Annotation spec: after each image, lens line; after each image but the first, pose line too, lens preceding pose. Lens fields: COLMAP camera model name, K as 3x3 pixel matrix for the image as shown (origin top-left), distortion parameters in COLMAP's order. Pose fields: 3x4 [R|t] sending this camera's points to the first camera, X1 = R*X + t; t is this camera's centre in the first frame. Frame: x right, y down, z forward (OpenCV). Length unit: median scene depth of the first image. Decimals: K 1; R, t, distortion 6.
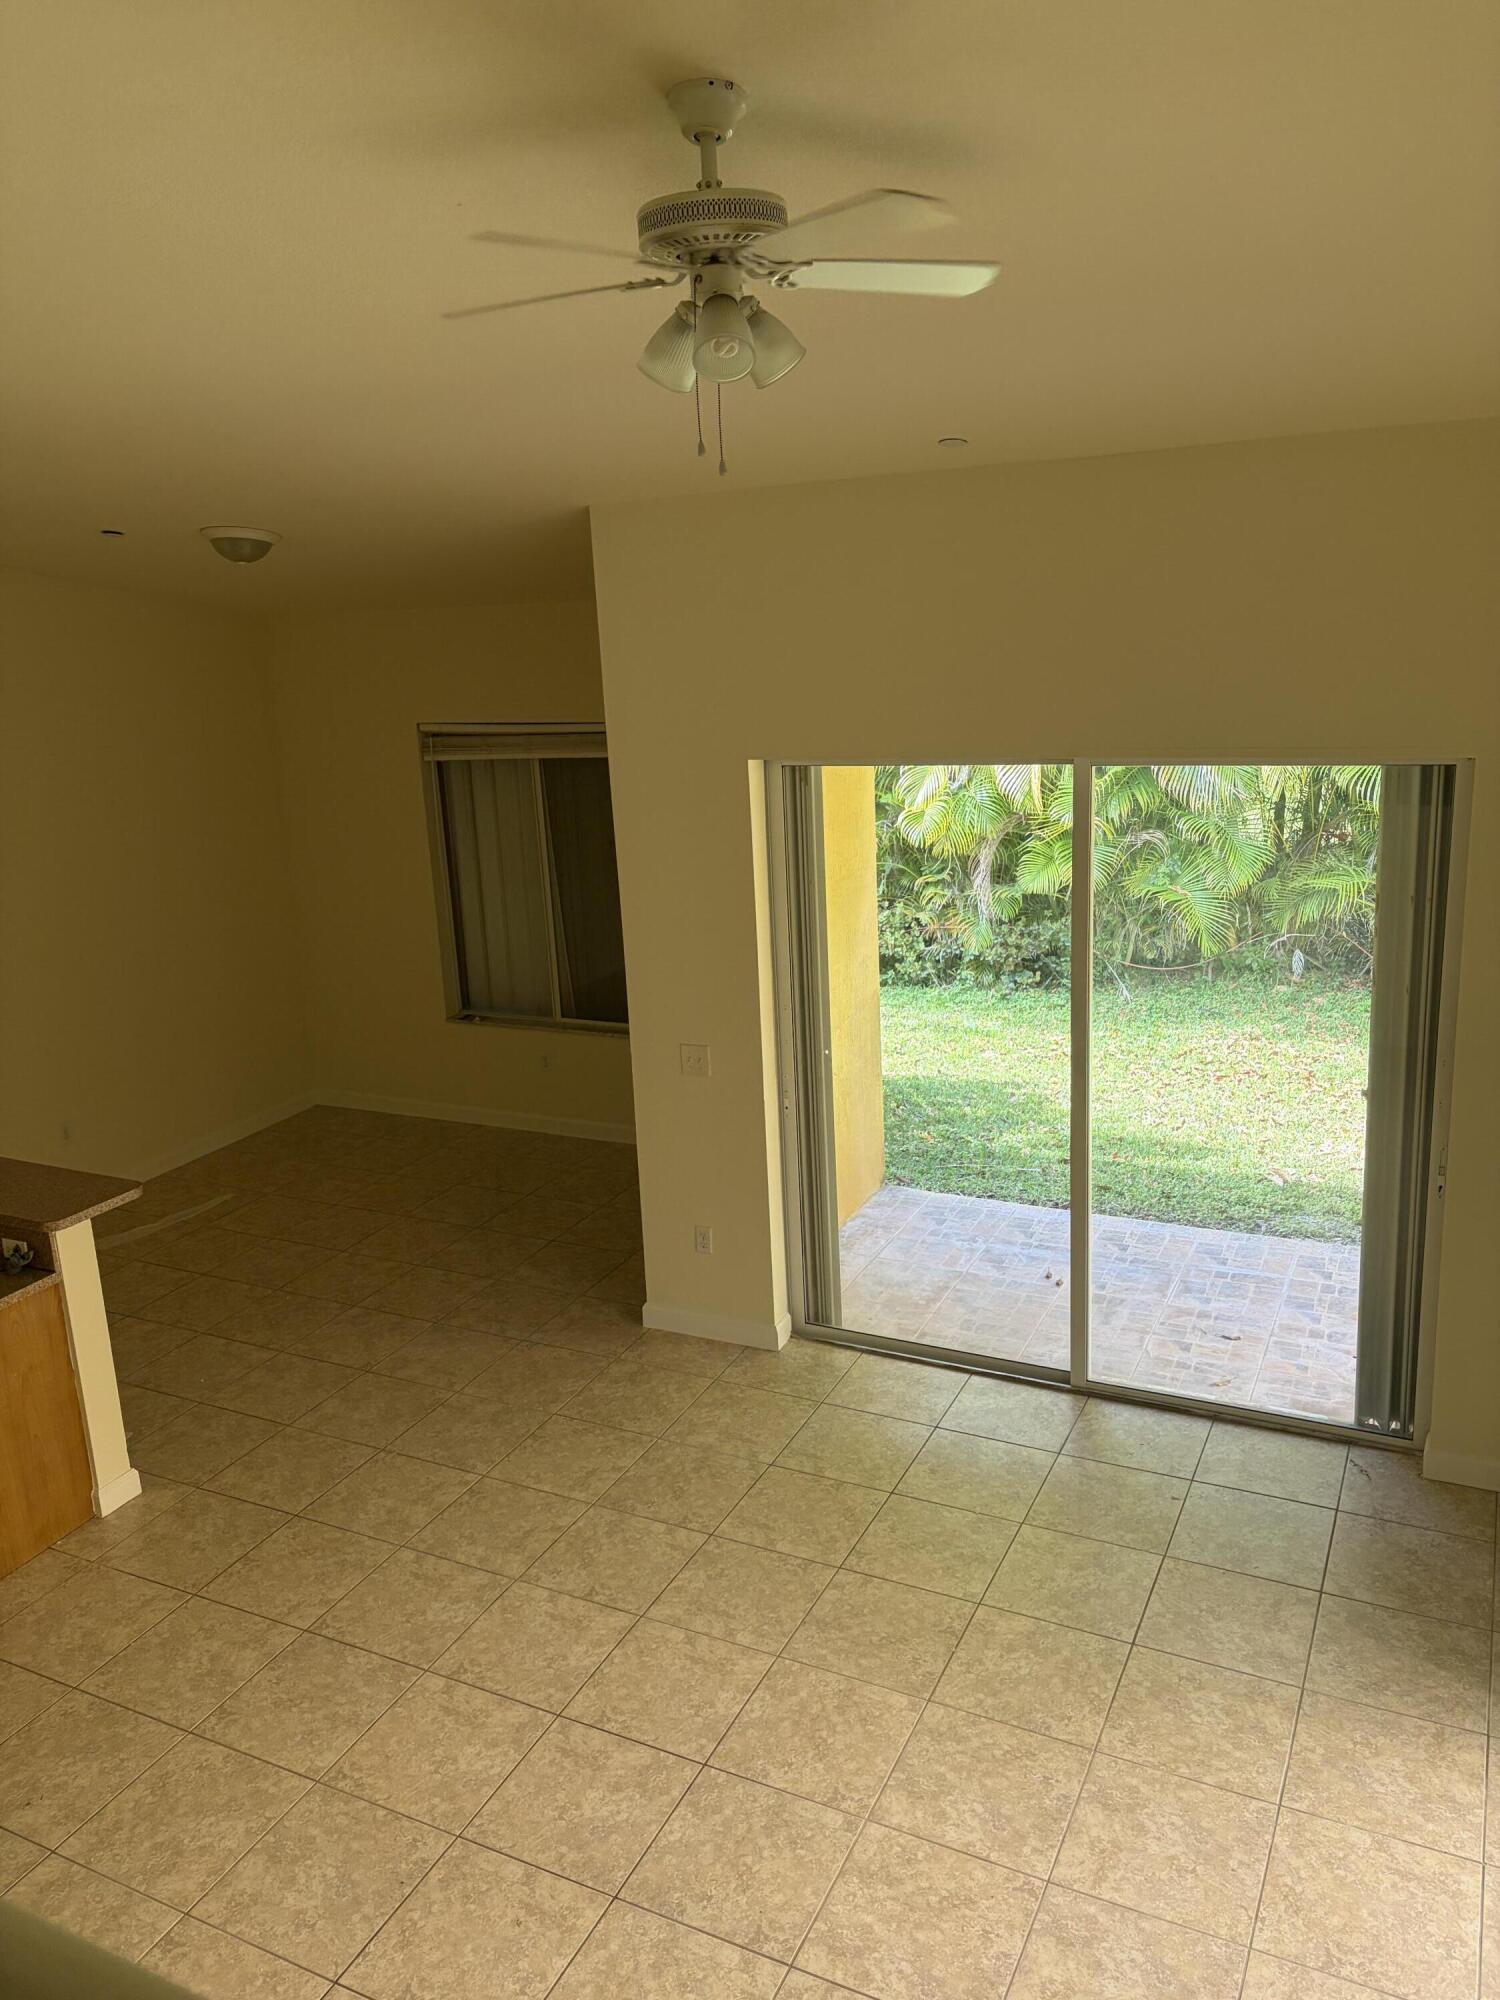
lens RADIAL K [[1500.5, 0, 746.8], [0, 1500.5, 965.6], [0, 0, 1]] dist [0.042871, -0.027493]
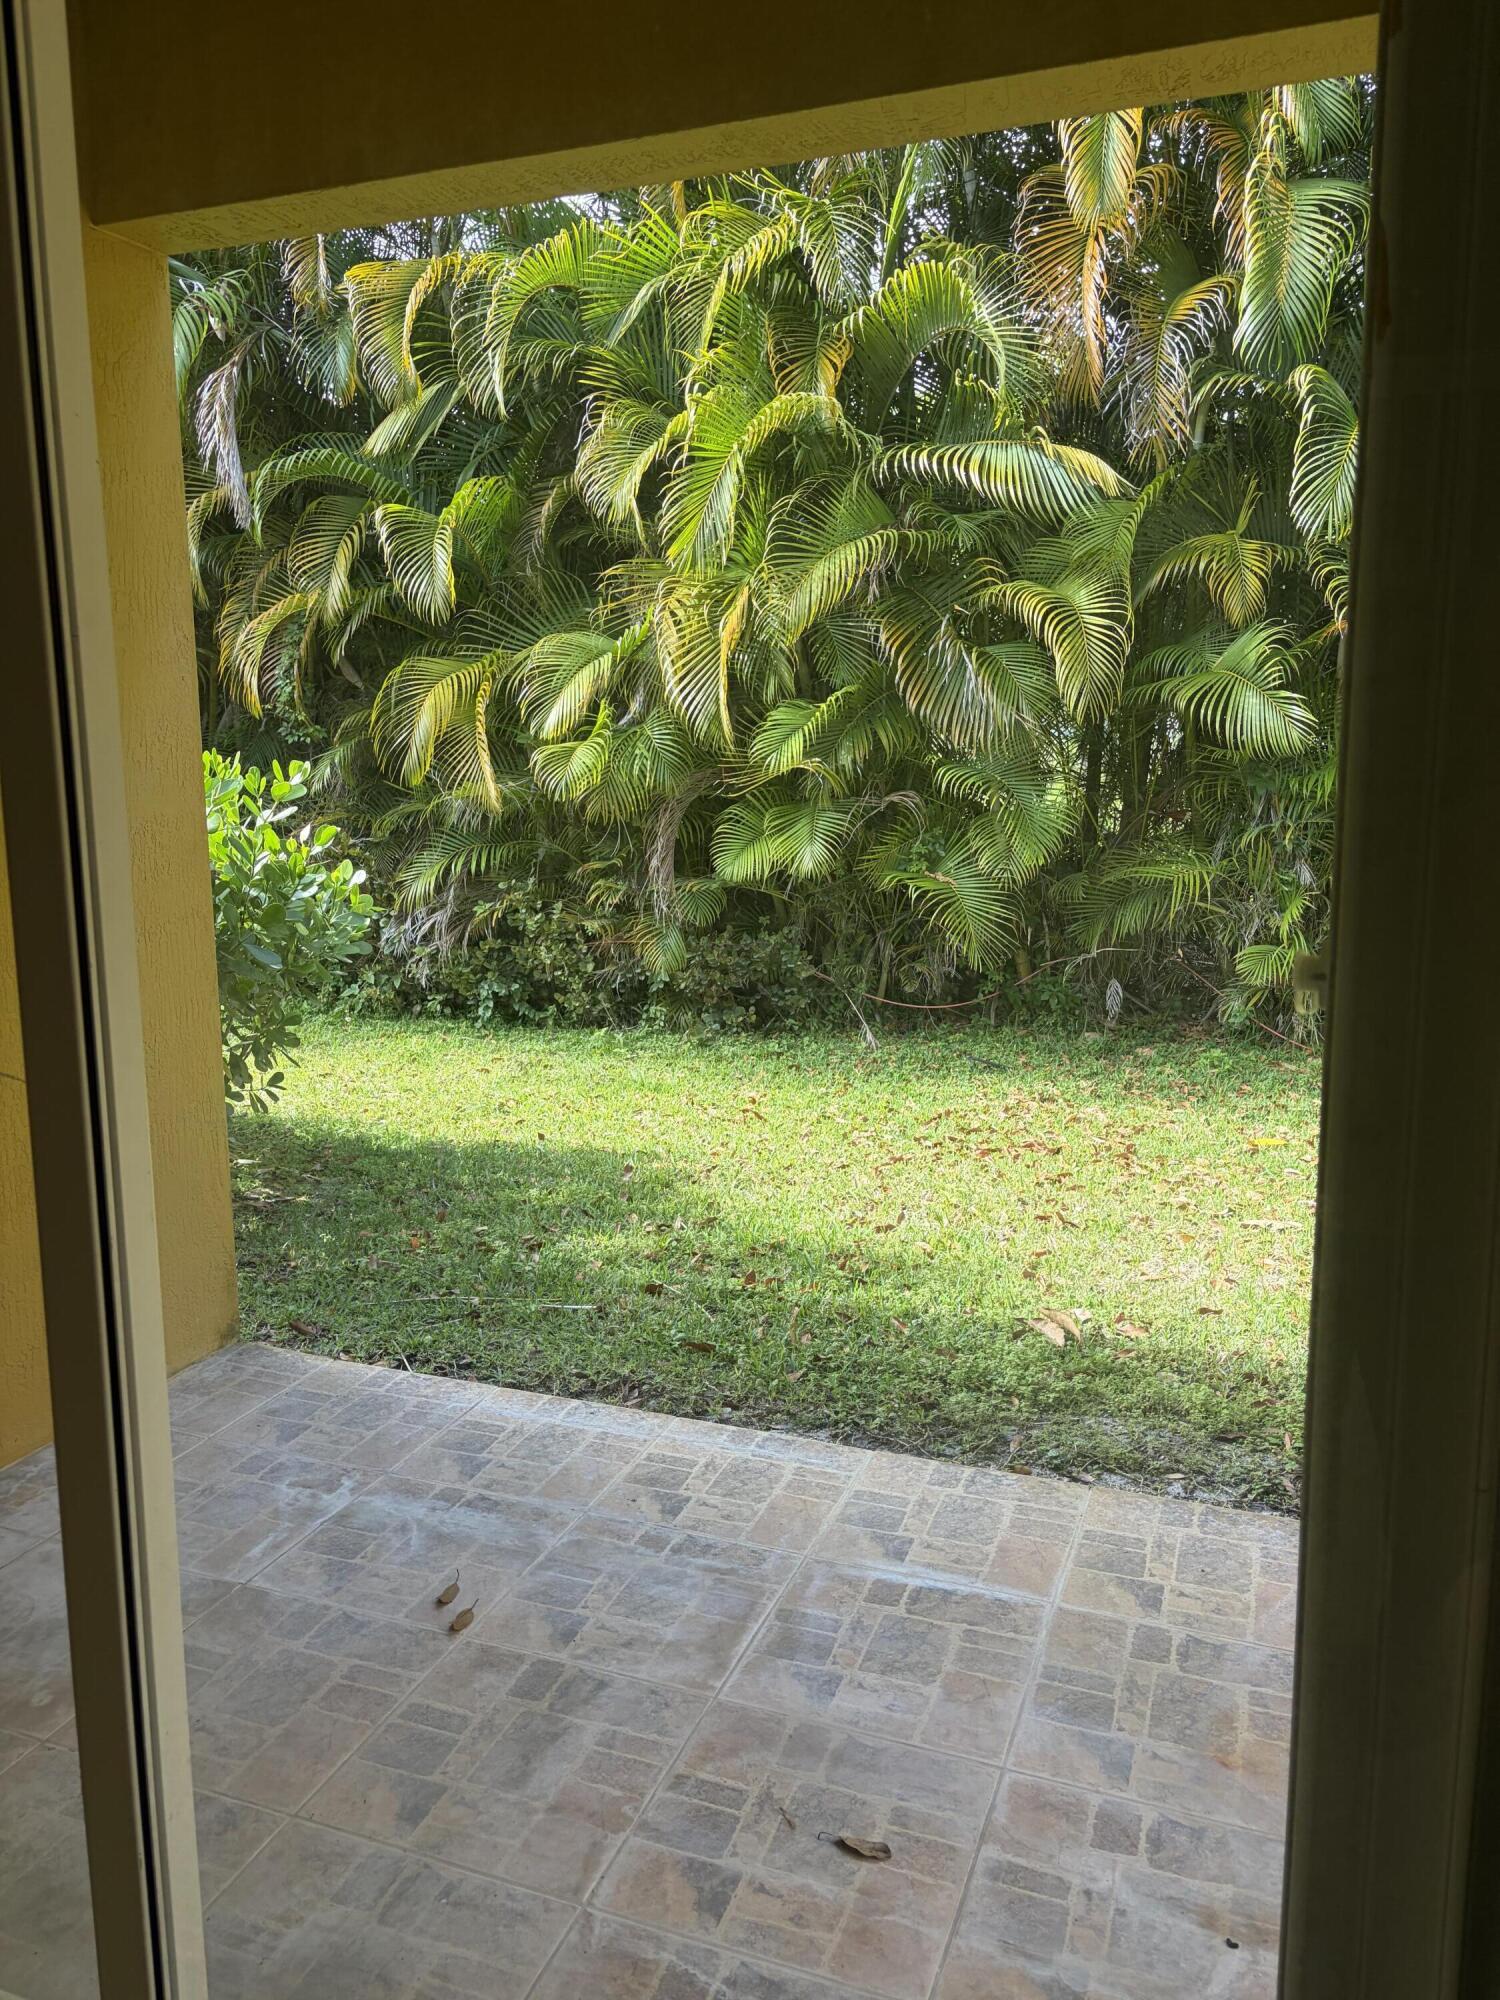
lens RADIAL K [[1523.0, 0, 690.5], [0, 1523.0, 990.1], [0, 0, 1]] dist [0.111191, -0.107062]
pose [[0.997256, 0.023301, 0.070271, 0.149956], [-0.019362, 0.998230, -0.056225, 0.046745], [-0.071456, 0.054710, 0.995942, 0.384800]]
